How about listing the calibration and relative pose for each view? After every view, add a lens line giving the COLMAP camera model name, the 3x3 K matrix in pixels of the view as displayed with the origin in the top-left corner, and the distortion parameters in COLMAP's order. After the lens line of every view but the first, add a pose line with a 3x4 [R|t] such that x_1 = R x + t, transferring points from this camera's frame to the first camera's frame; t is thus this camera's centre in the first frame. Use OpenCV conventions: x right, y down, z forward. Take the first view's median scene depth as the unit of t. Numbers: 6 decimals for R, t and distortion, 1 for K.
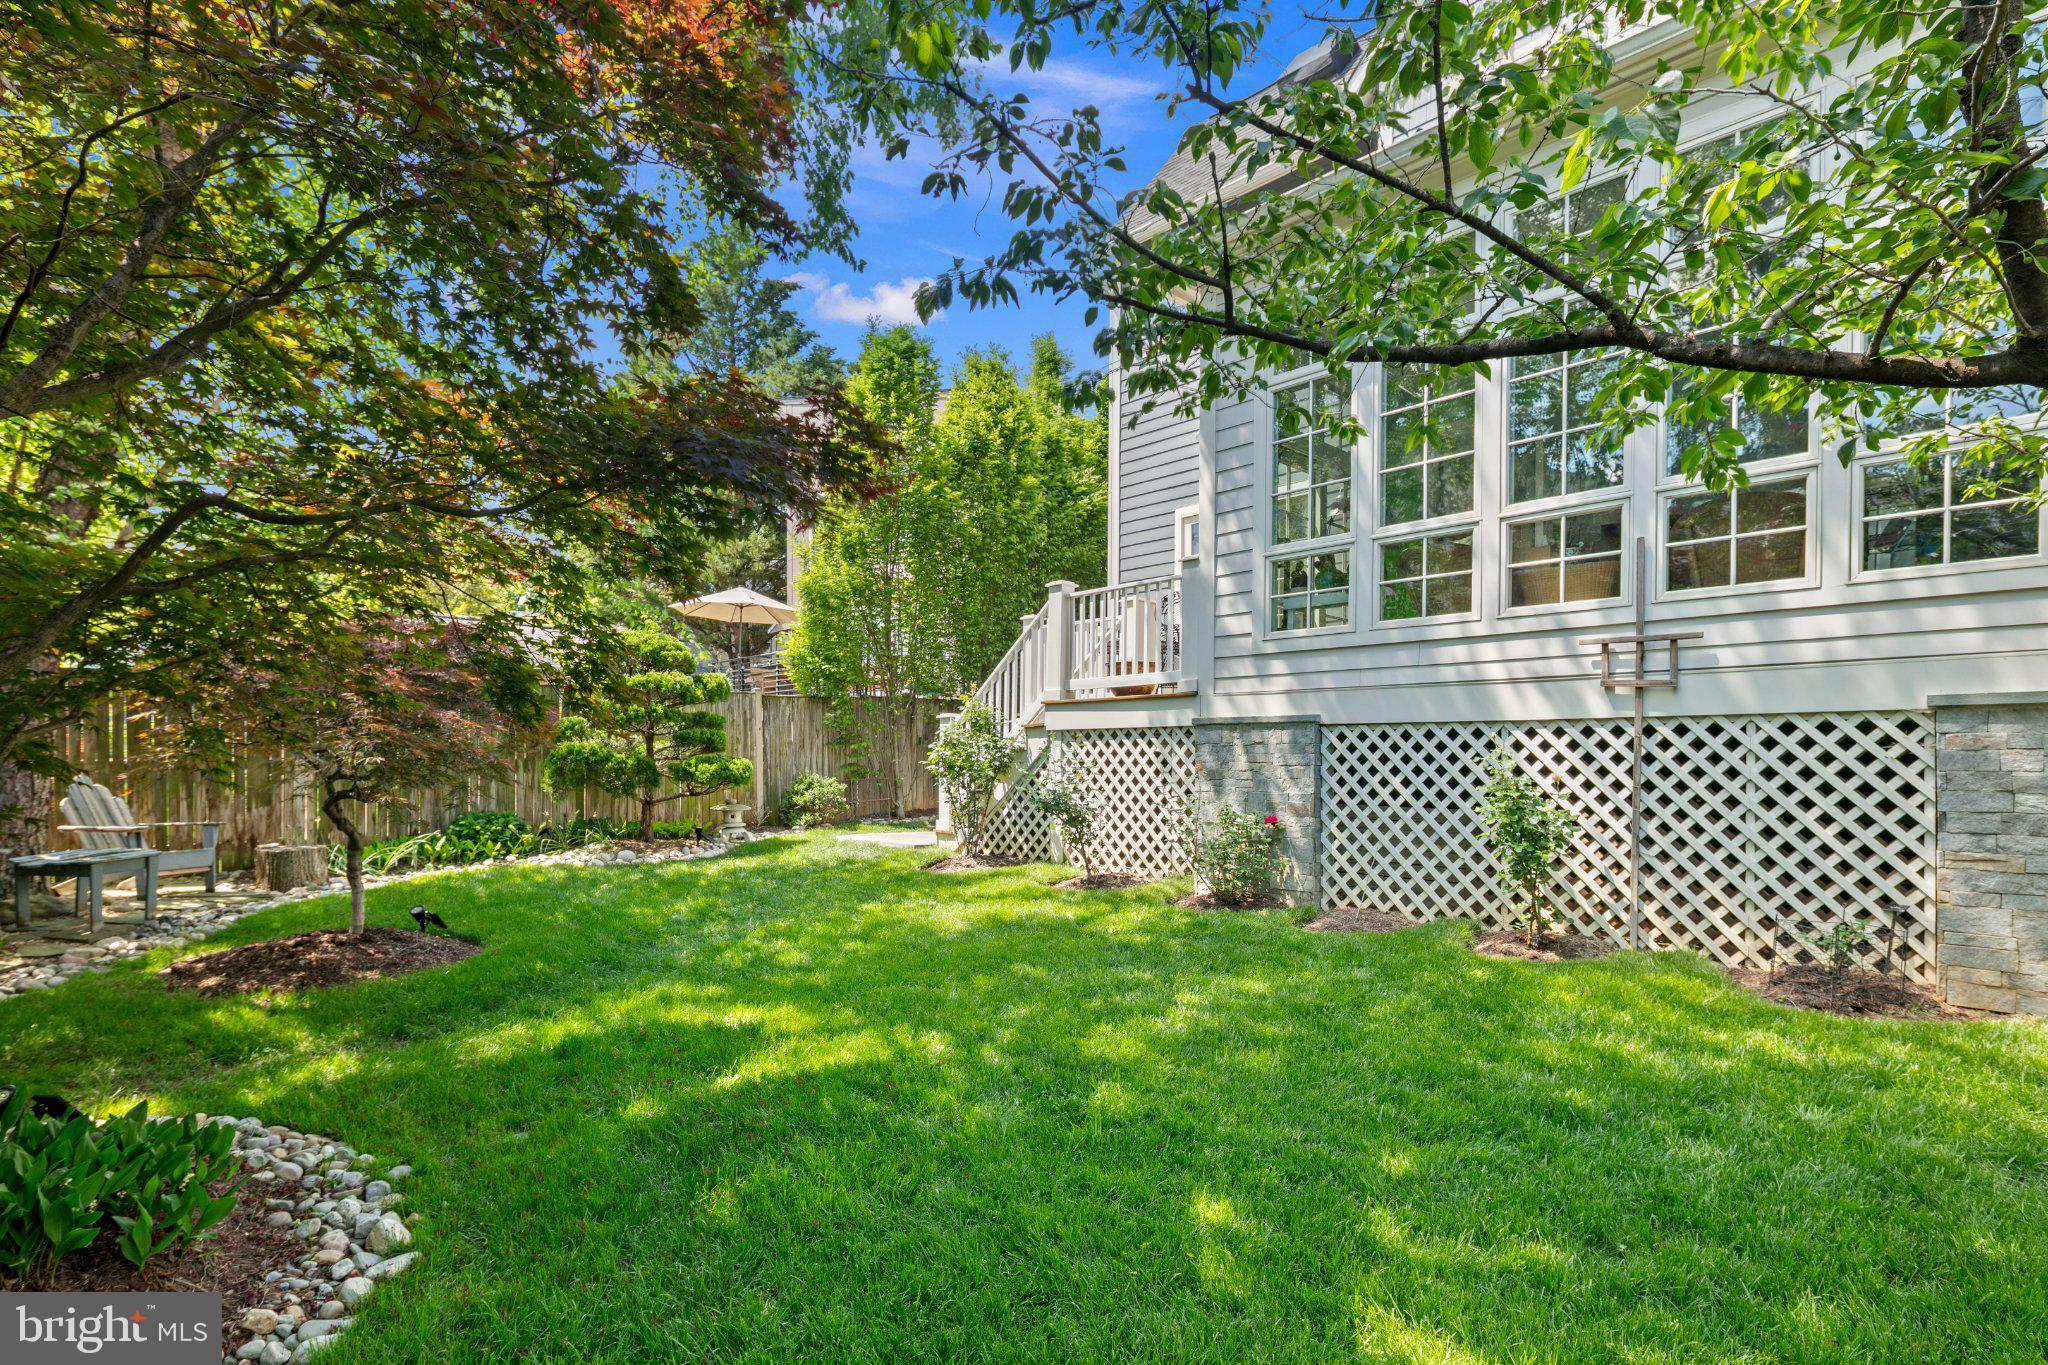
lens RADIAL K [[981.2, 0, 1016.8], [0, 981.2, 761.7], [0, 0, 1]] dist [0.000849, 0.000123]
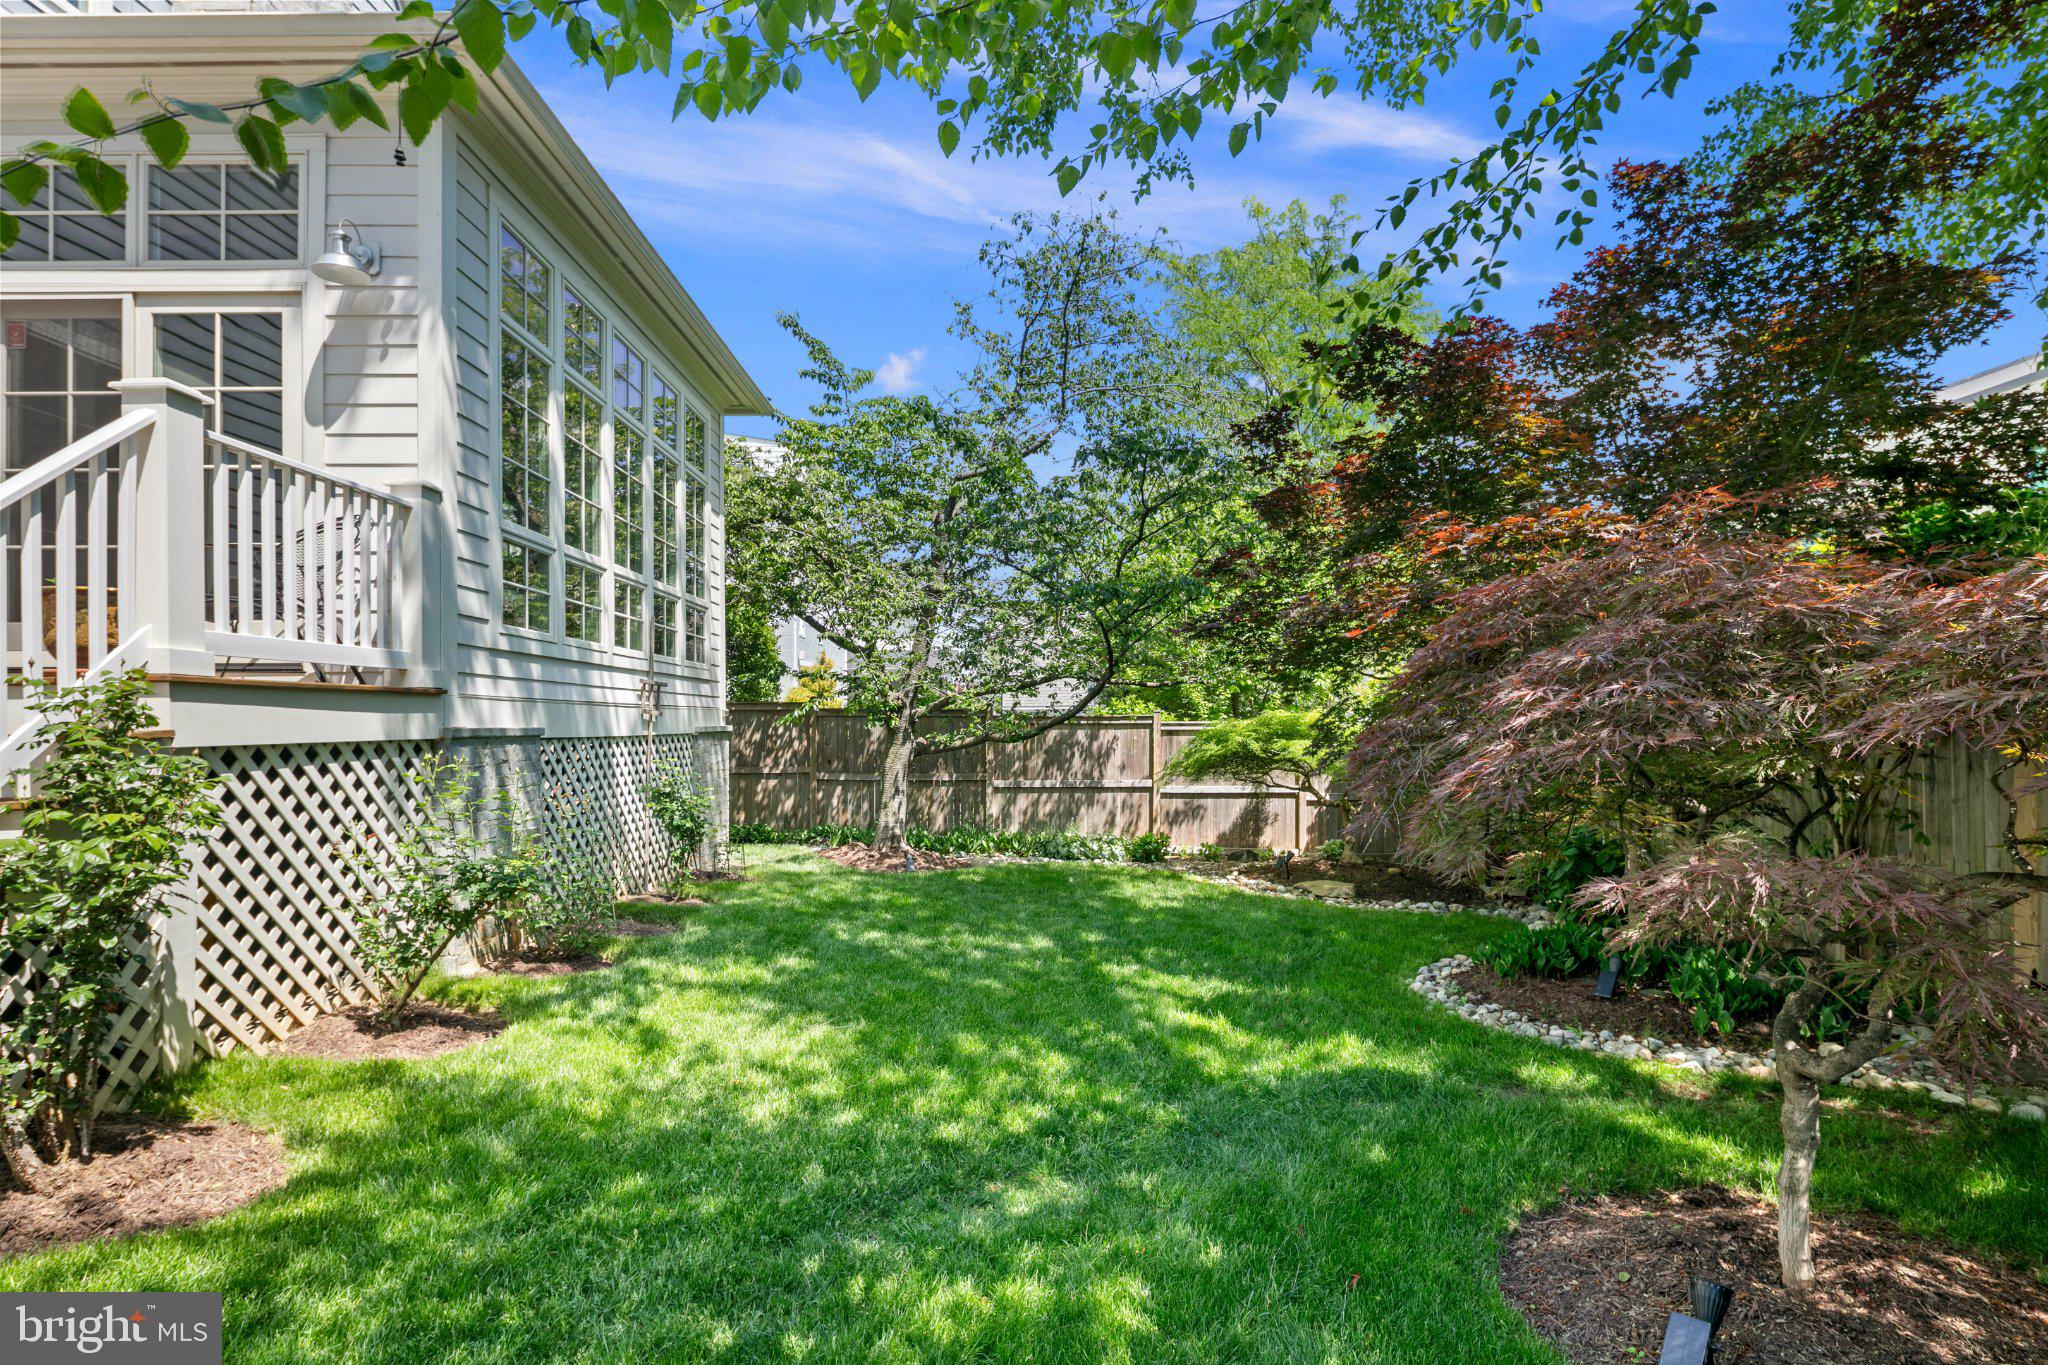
lens RADIAL K [[963.3, 0, 1015.6], [0, 963.3, 714.4], [0, 0, 1]] dist [0.001138, 0.000604]
pose [[-0.726303, -0.004142, 0.687362, -0.589624], [-0.010083, 0.999938, -0.004628, -0.057708], [-0.687300, -0.010293, -0.726300, 1.275385]]
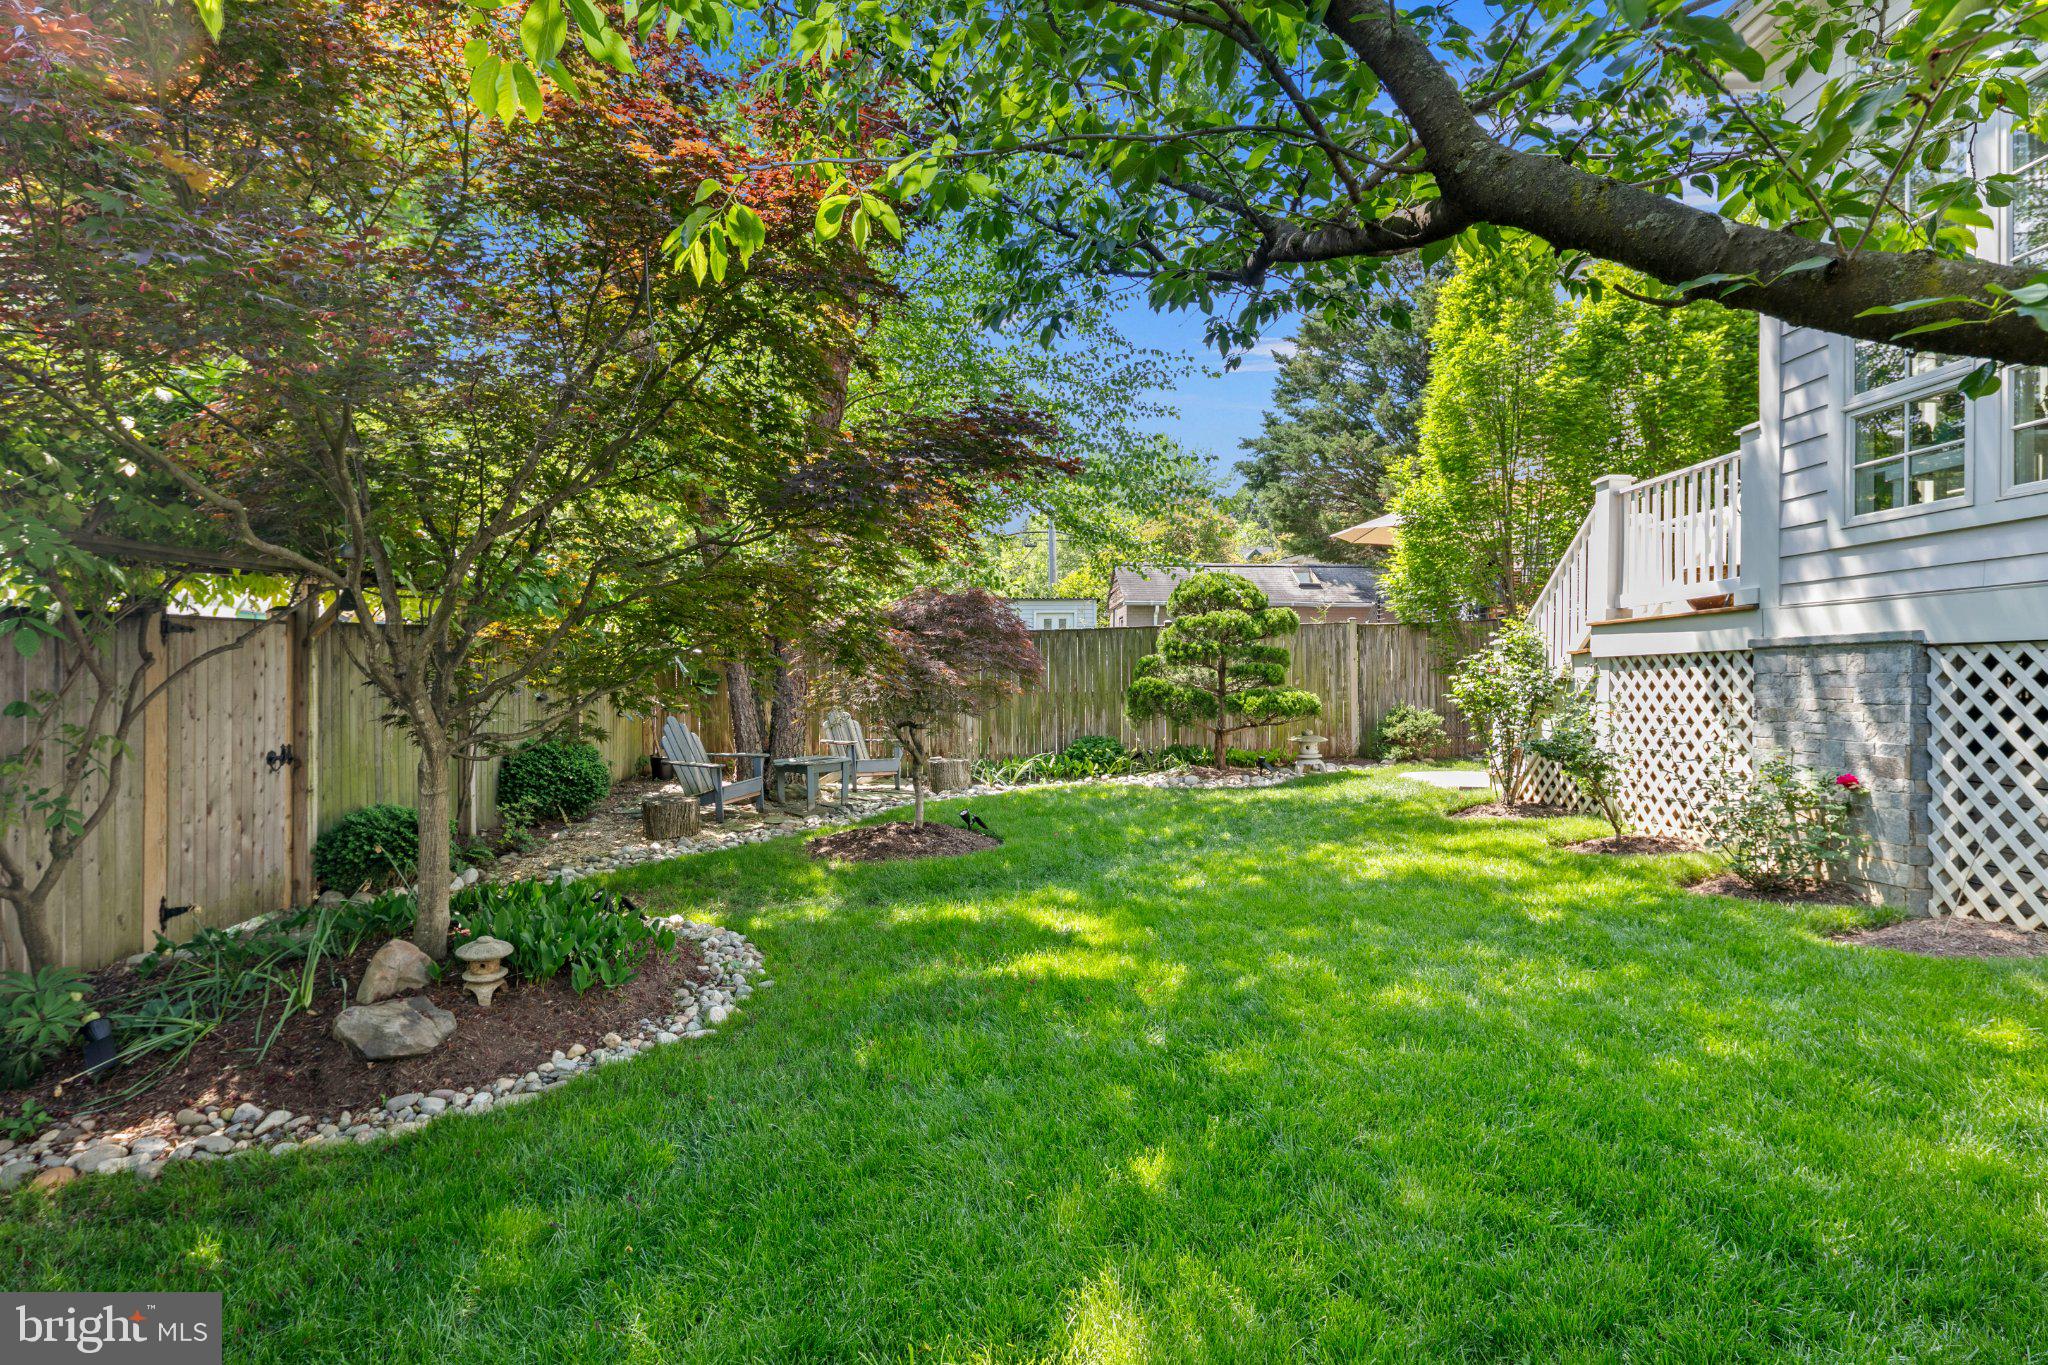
lens RADIAL K [[998.3, 0, 1024.0], [0, 998.3, 682.5], [0, 0, 1]] dist [-0.000654, -0.000200]
pose [[0.745853, -0.009209, -0.666047, 0.290050], [0.006798, 0.999958, -0.006213, -0.011164], [0.666076, 0.000106, 0.745884, 0.058208]]
